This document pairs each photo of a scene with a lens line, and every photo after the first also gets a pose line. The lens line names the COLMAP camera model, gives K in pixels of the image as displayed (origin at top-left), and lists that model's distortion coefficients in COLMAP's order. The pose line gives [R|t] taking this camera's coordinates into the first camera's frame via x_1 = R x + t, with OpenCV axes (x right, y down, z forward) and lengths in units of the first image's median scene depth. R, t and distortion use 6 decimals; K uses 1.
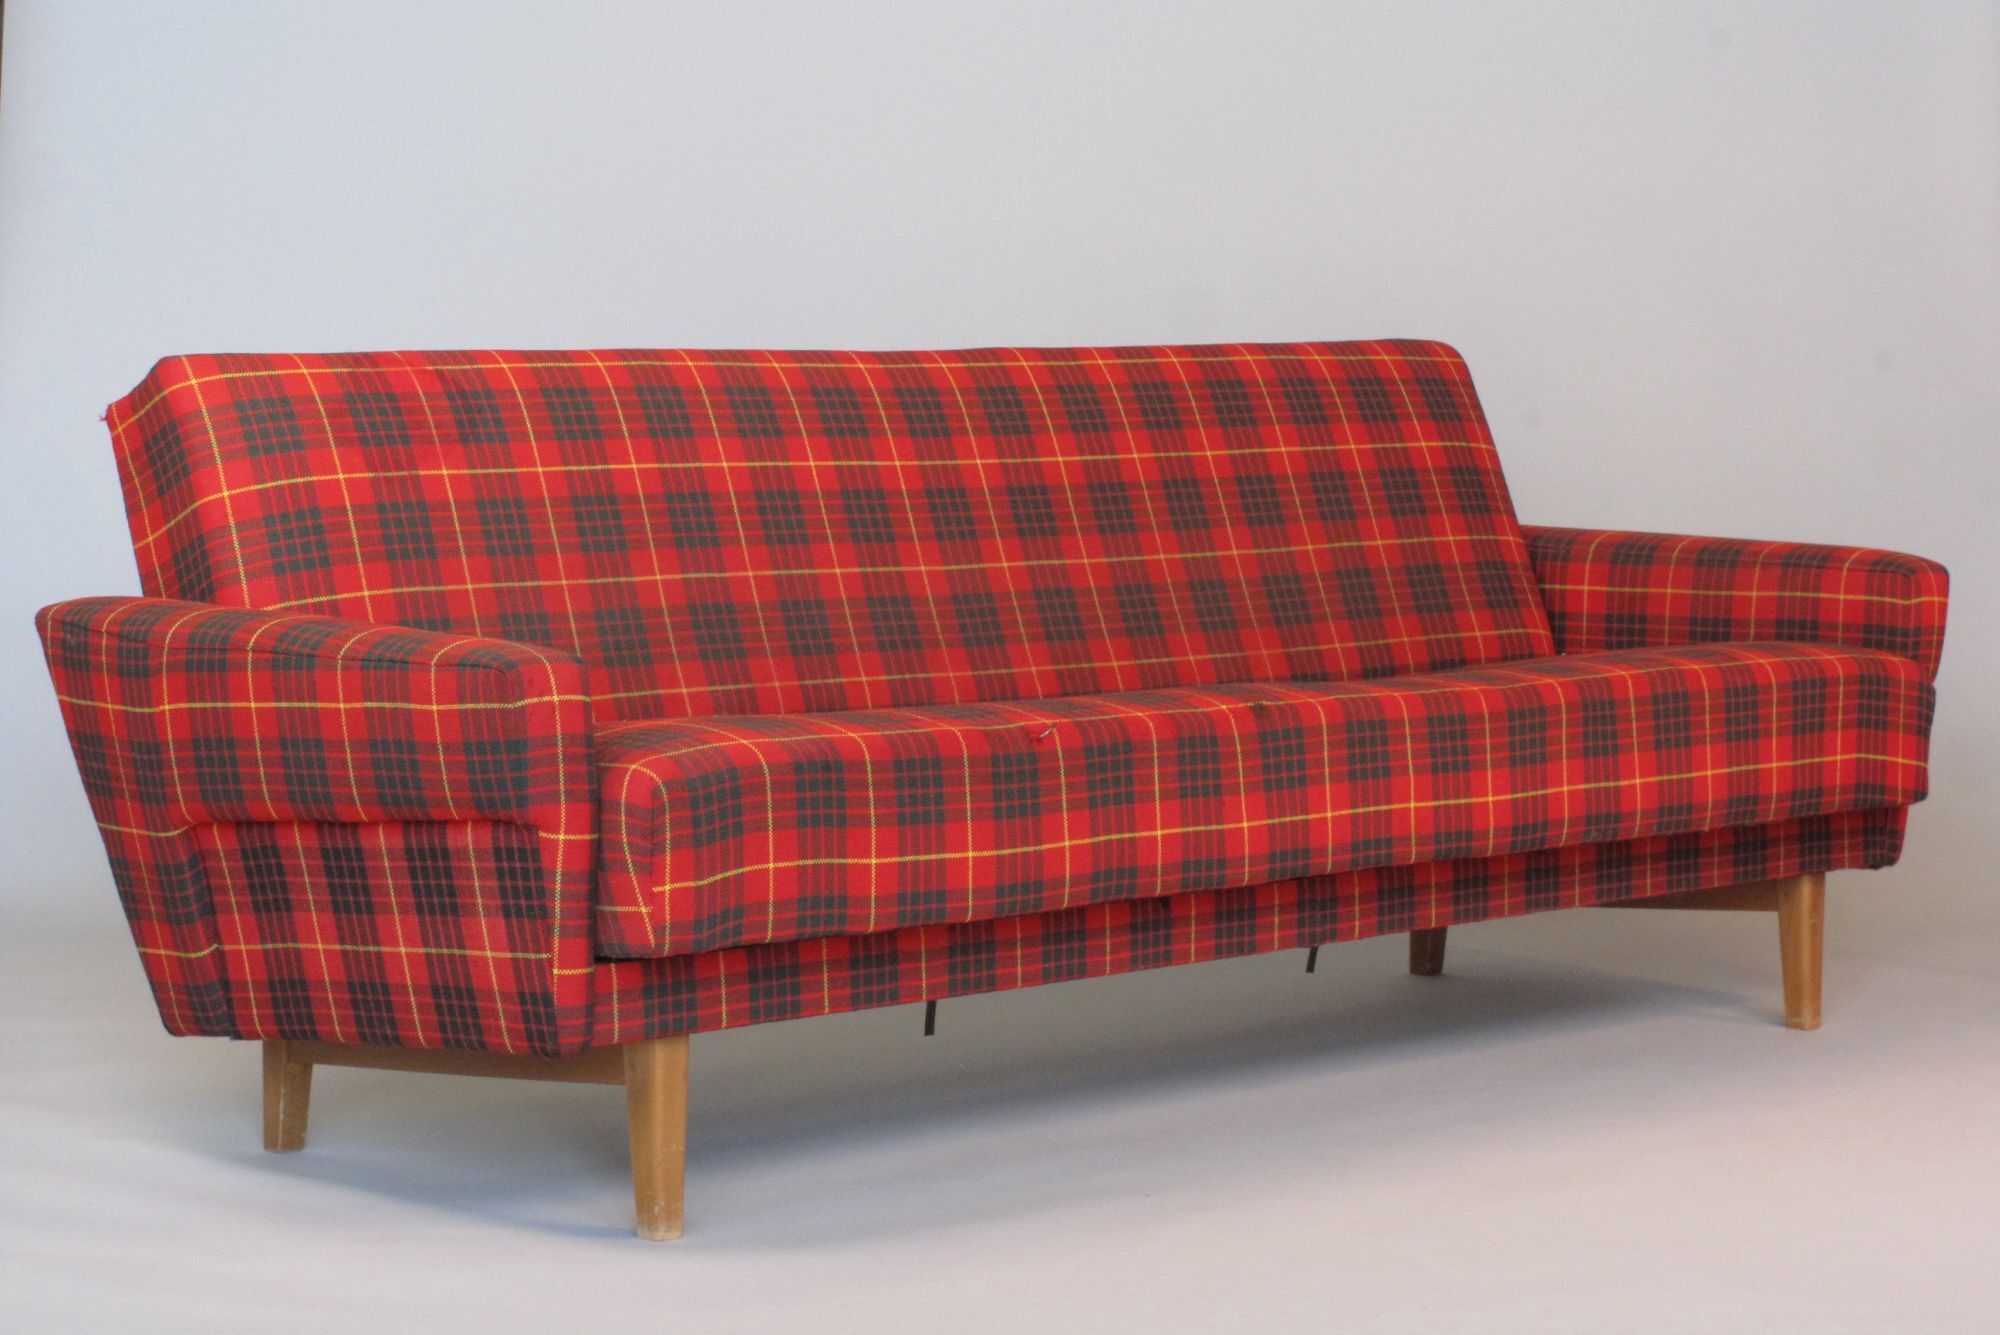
lens RADIAL K [[4984.0, 0, 1000.4], [0, 4984.0, 605.5], [0, 0, 1]] dist [-0.032335, -0.435427]
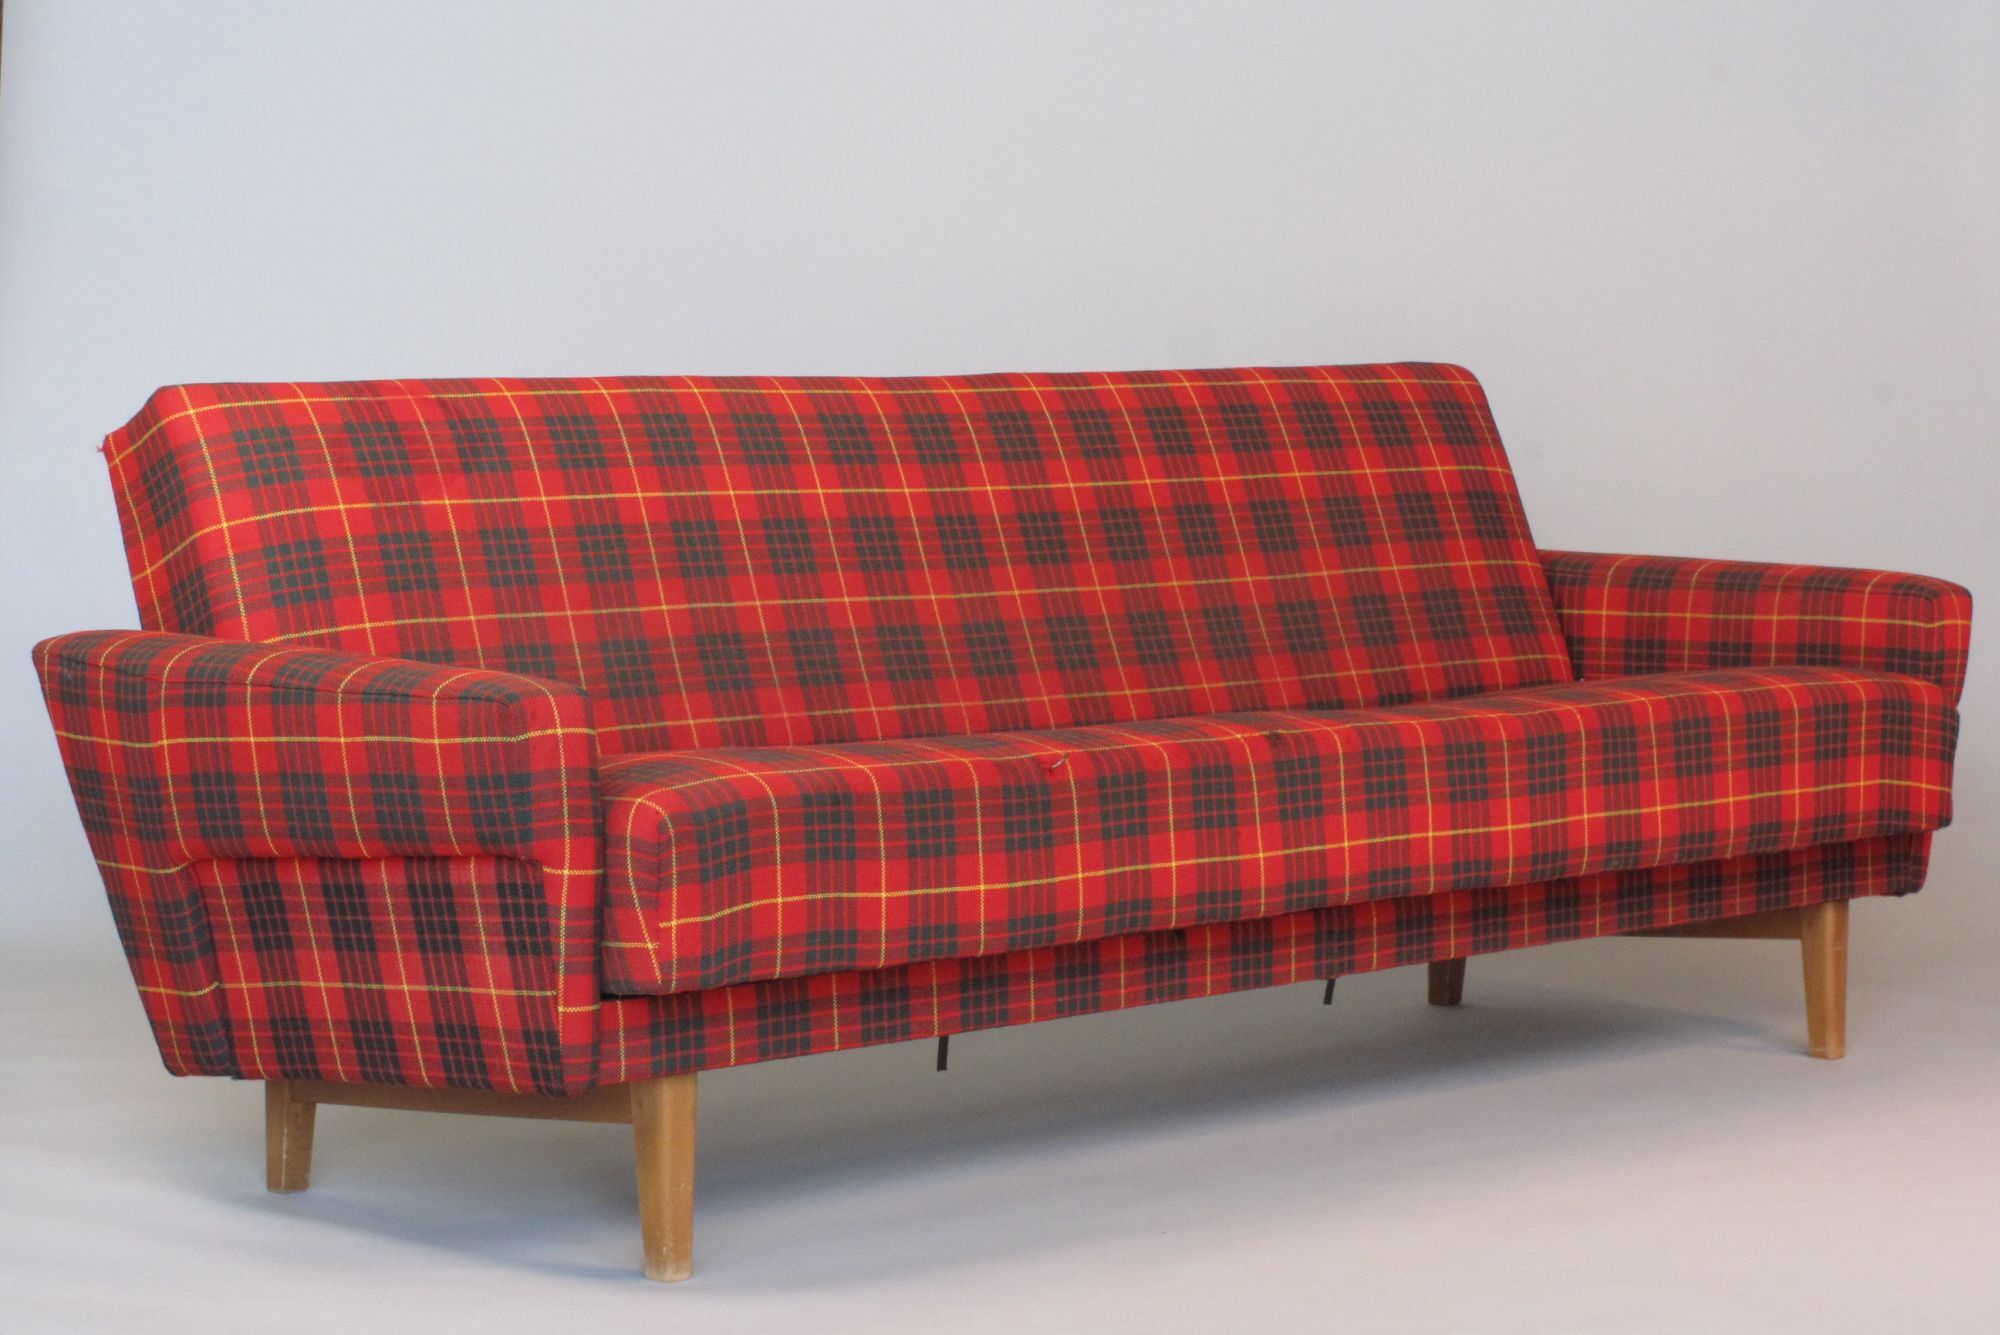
lens RADIAL K [[4984.0, 0, 1000.4], [0, 4984.0, 605.5], [0, 0, 1]] dist [-0.032335, -0.435427]
pose [[0.999982, -0.005438, -0.002650, 0.000507], [0.005423, 0.999971, -0.005358, -0.000437], [0.002679, 0.005343, 0.999982, 0.015564]]
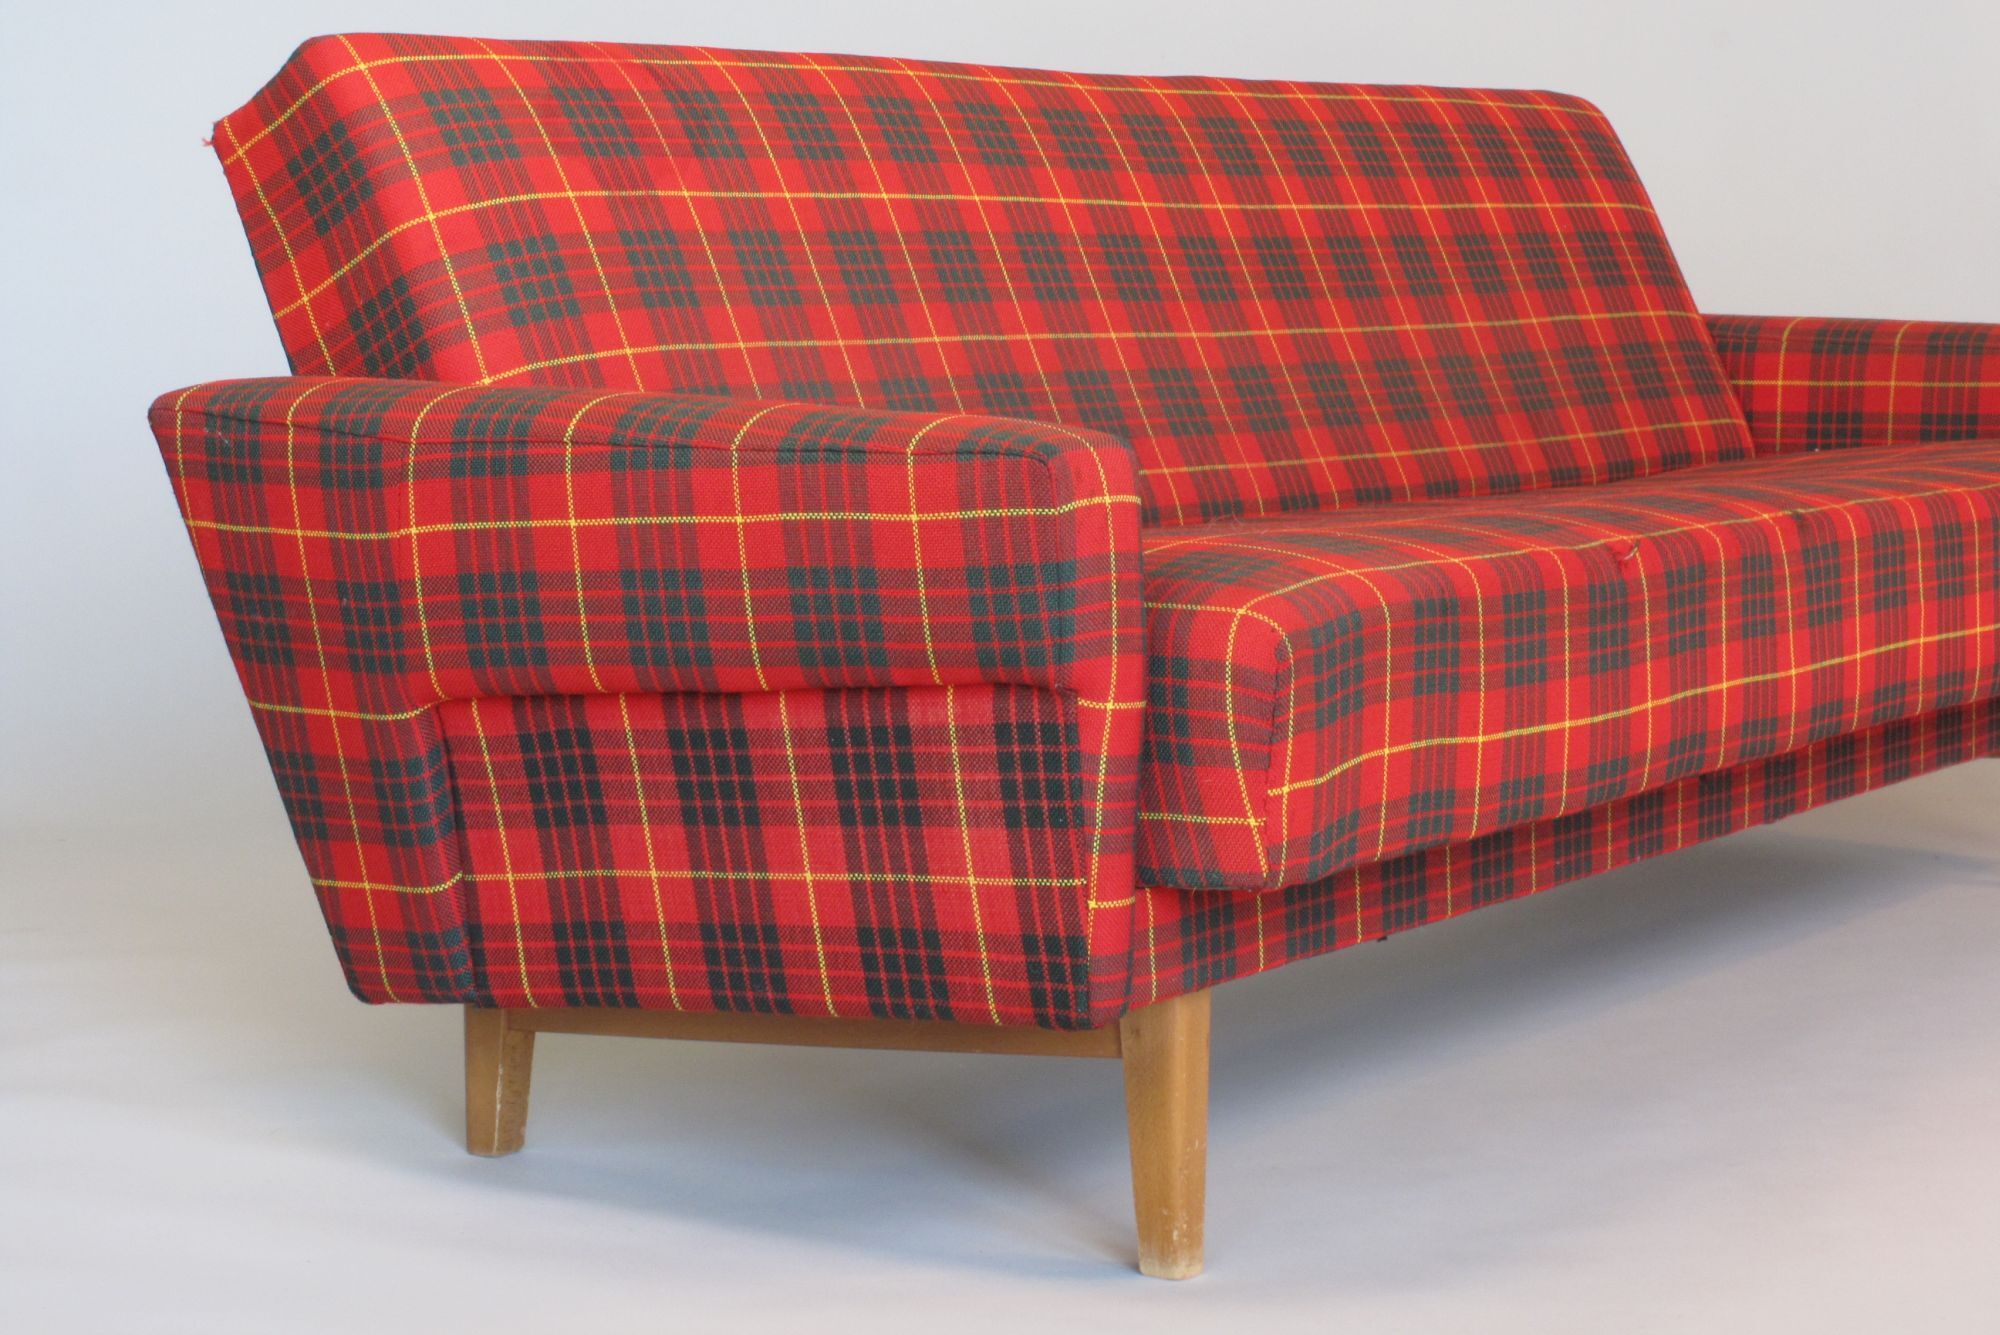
lens RADIAL K [[4444.8, 0, 1000.0], [0, 4444.8, 667.5], [0, 0, 1]] dist [-0.073272, -0.000396]
pose [[0.983210, -0.022113, 0.181130, -0.199049], [0.014727, 0.999008, 0.042024, 0.014825], [-0.181880, -0.038651, 0.982561, 0.387015]]
